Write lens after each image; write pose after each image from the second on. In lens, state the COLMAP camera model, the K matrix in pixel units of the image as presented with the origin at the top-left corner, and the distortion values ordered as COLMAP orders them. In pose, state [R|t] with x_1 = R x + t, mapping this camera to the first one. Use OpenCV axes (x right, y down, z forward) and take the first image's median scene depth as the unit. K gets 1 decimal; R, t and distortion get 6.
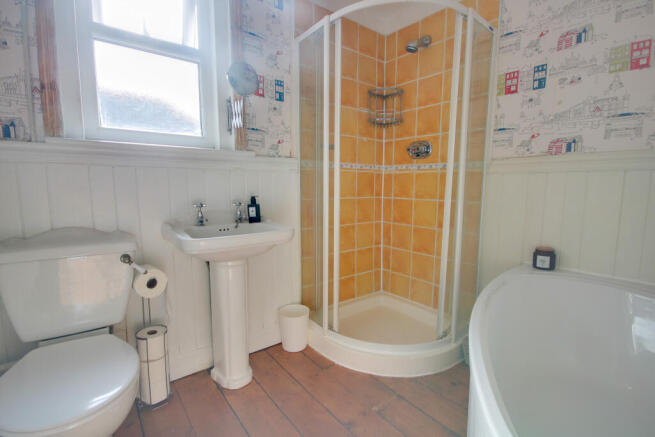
lens RADIAL K [[308.6, 0, 328.4], [0, 308.6, 220.5], [0, 0, 1]] dist [0.000355, -0.000509]
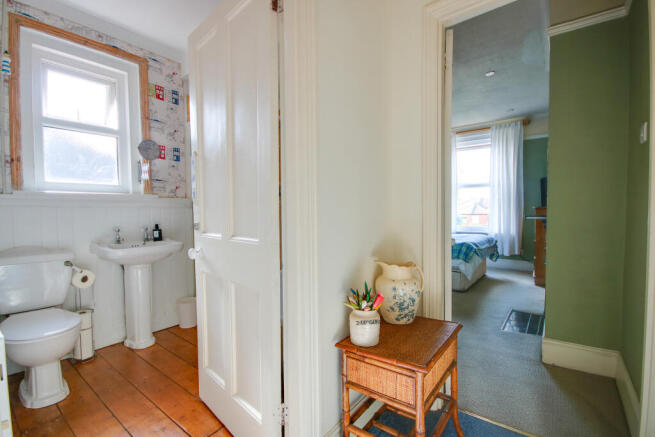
lens RADIAL K [[308.6, 0, 328.4], [0, 308.6, 220.5], [0, 0, 1]] dist [0.000355, -0.000509]
pose [[0.972851, -0.026765, 0.229879, 0.252751], [0.048128, 0.994972, -0.087832, 0.086374], [-0.226372, 0.096511, 0.969248, -0.732968]]
